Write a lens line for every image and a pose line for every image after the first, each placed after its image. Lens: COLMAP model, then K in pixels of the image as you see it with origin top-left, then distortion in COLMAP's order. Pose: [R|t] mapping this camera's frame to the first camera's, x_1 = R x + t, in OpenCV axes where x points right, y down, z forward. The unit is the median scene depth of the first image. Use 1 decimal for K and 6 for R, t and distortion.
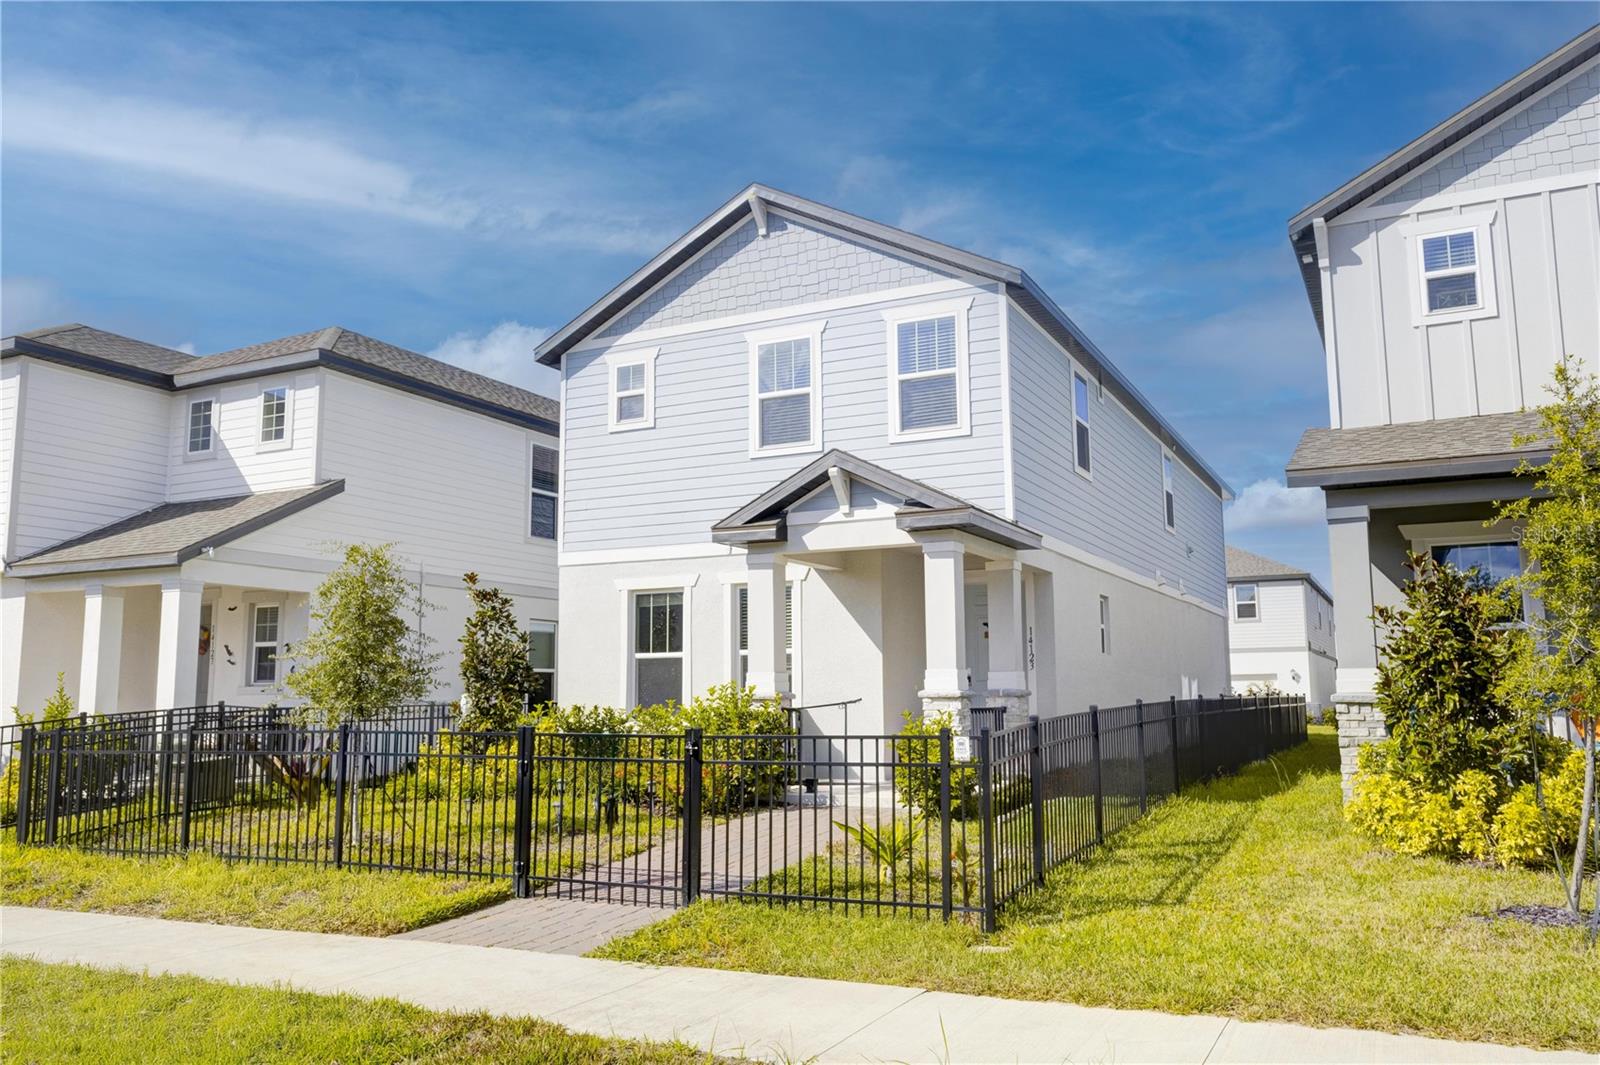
lens RADIAL K [[1274.1, 0, 809.0], [0, 1274.1, 524.8], [0, 0, 1]] dist [0.004001, -0.015343]
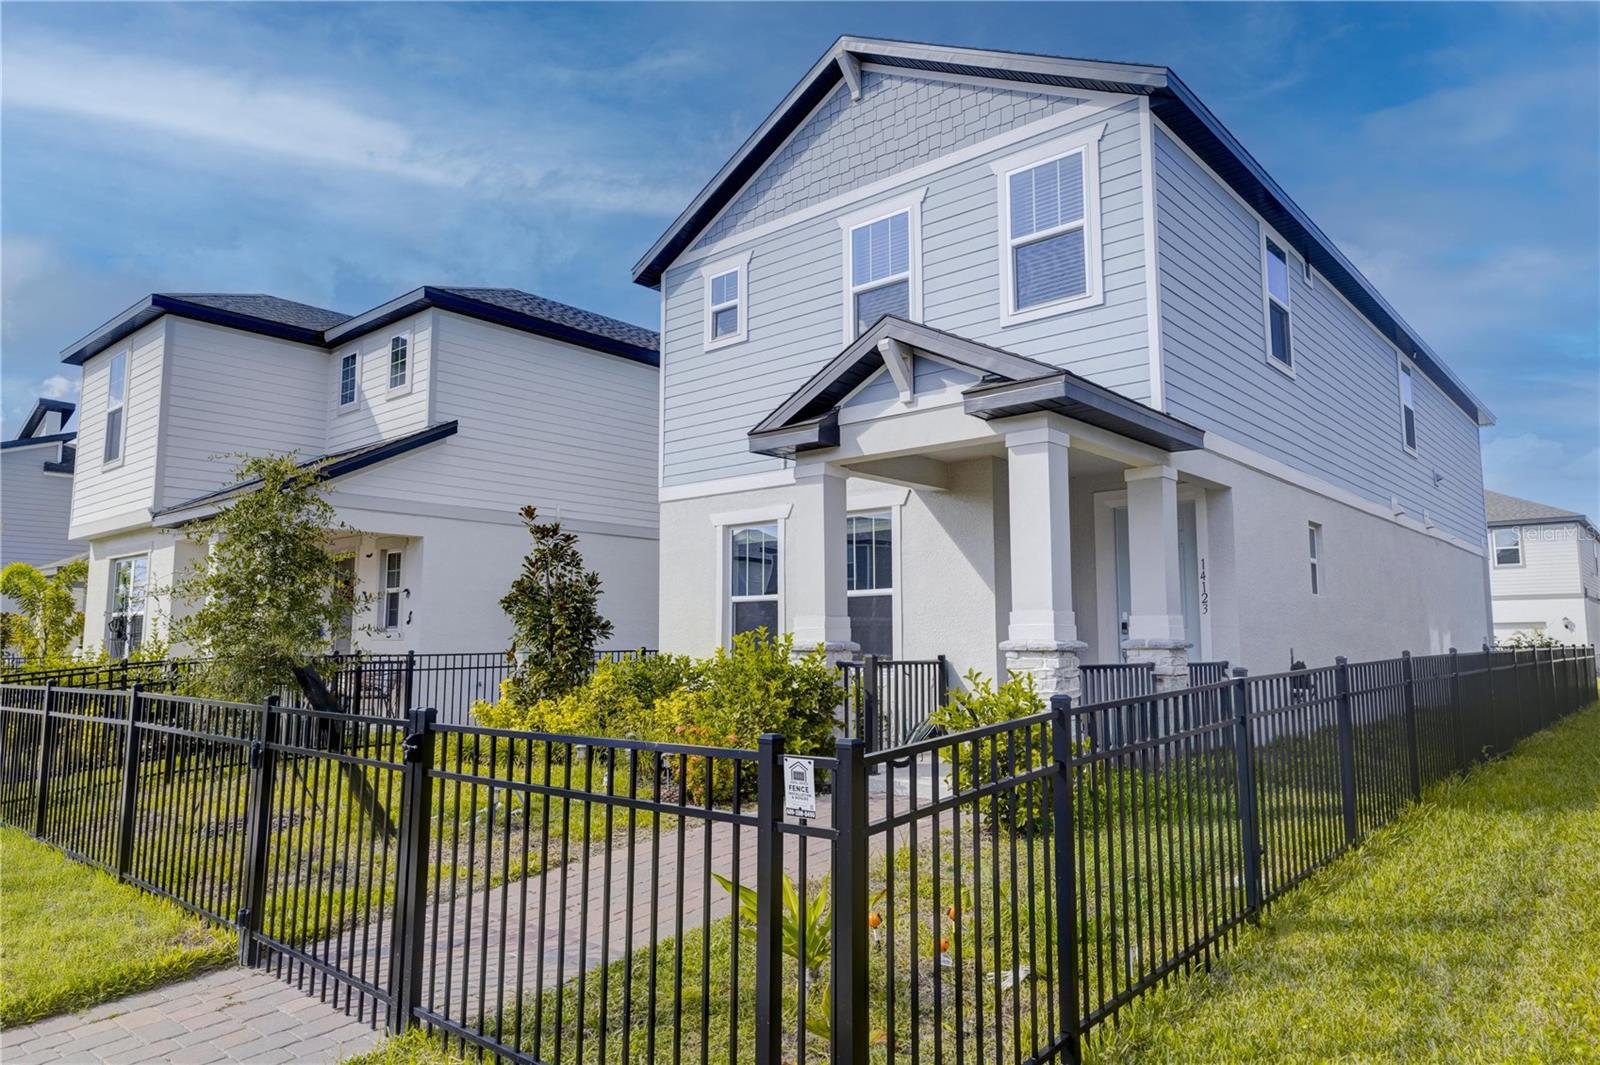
lens RADIAL K [[1035.7, 0, 794.3], [0, 1035.7, 531.0], [0, 0, 1]] dist [0.007472, -0.003157]
pose [[0.964219, -0.022338, -0.264164, 0.101684], [0.029761, 0.999266, 0.024131, 0.040922], [0.263431, -0.031130, 0.964176, 0.329006]]
